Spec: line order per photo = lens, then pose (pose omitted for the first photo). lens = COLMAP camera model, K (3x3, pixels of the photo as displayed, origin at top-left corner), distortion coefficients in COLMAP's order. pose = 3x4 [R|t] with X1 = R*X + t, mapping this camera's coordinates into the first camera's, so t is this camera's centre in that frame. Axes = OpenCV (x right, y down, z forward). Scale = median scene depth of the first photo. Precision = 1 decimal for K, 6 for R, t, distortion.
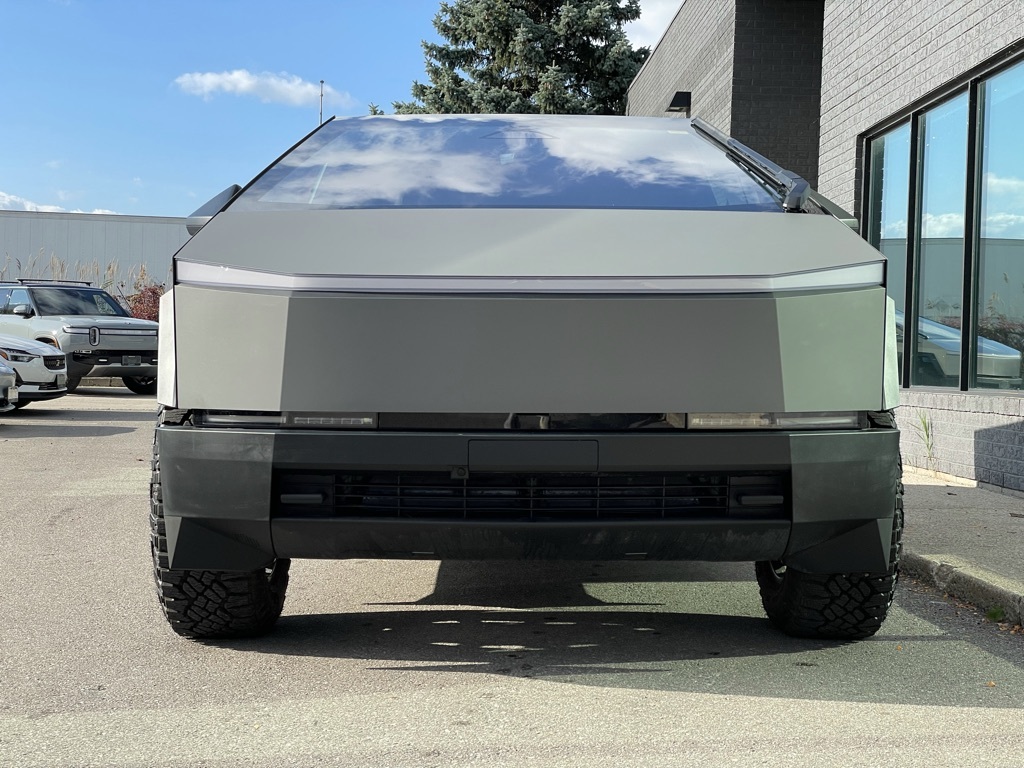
lens RADIAL K [[1498.9, 0, 507.8], [0, 1498.9, 389.8], [0, 0, 1]] dist [0.103909, 0.000000]
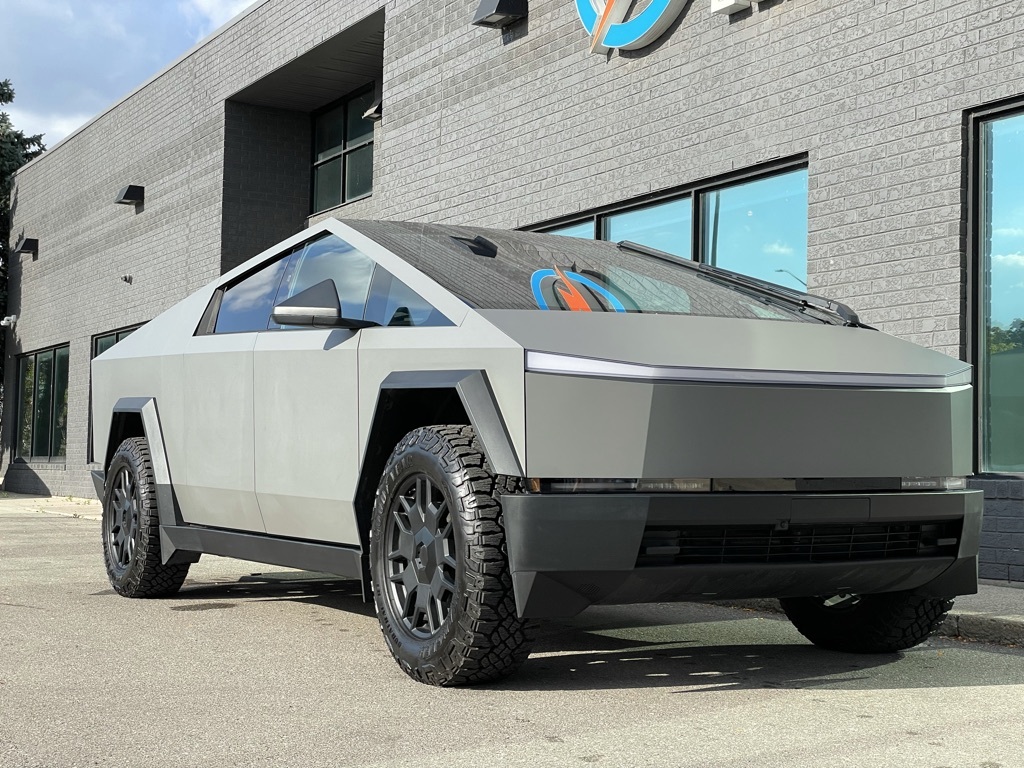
lens RADIAL K [[1498.9, 0, 490.3], [0, 1498.9, 380.1], [0, 0, 1]] dist [0.103909, 0.000000]
pose [[0.883798, 0.021035, 0.467395, -0.743342], [0.010801, 0.997805, -0.065330, 0.011605], [-0.467743, 0.062787, 0.881631, -0.013801]]
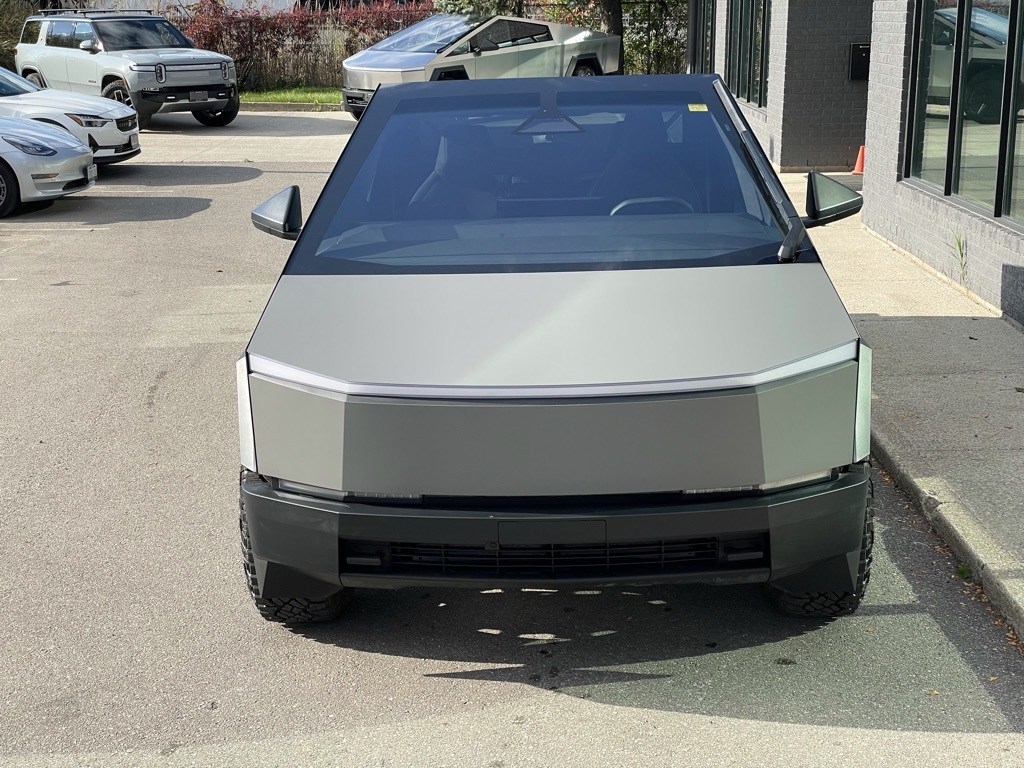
lens RADIAL K [[1498.9, 0, 505.3], [0, 1498.9, 391.1], [0, 0, 1]] dist [0.103909, 0.000000]
pose [[0.998374, -0.019017, -0.053730, 0.040490], [0.030786, 0.973275, 0.227571, -0.299731], [0.047966, -0.228855, 0.972278, -0.131726]]
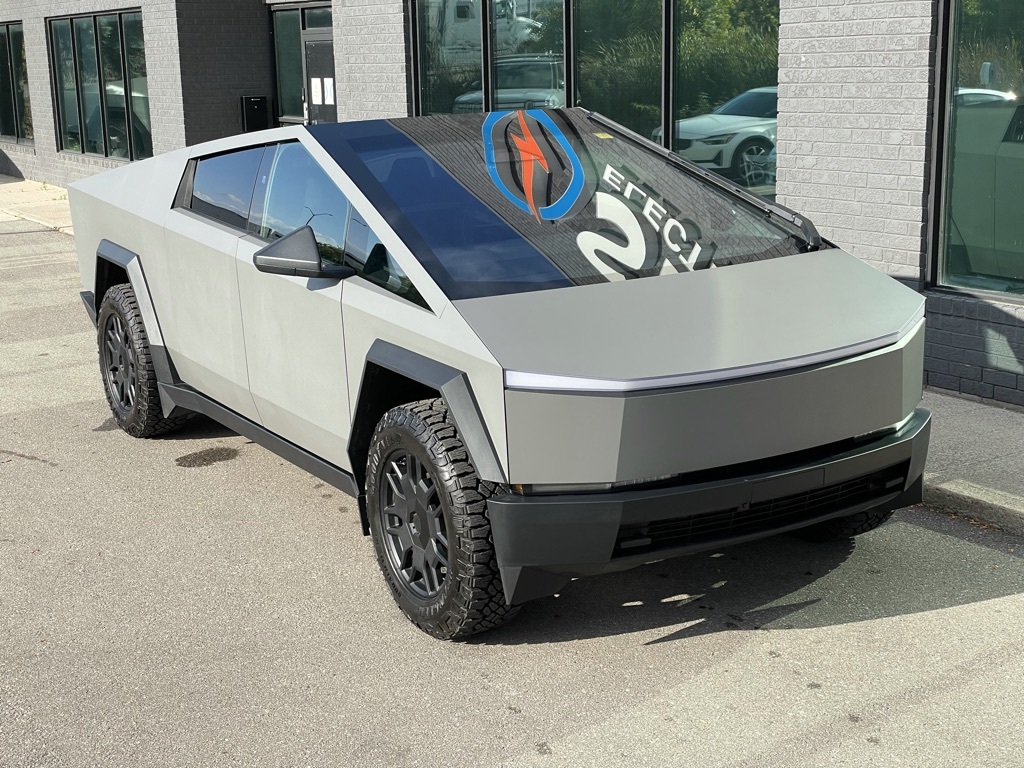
lens RADIAL K [[1498.9, 0, 505.2], [0, 1498.9, 380.8], [0, 0, 1]] dist [0.103909, 0.000000]
pose [[0.869661, -0.146193, 0.471505, -0.757544], [0.051901, 0.976927, 0.207172, -0.314201], [-0.490913, -0.155698, 0.857183, -0.059615]]
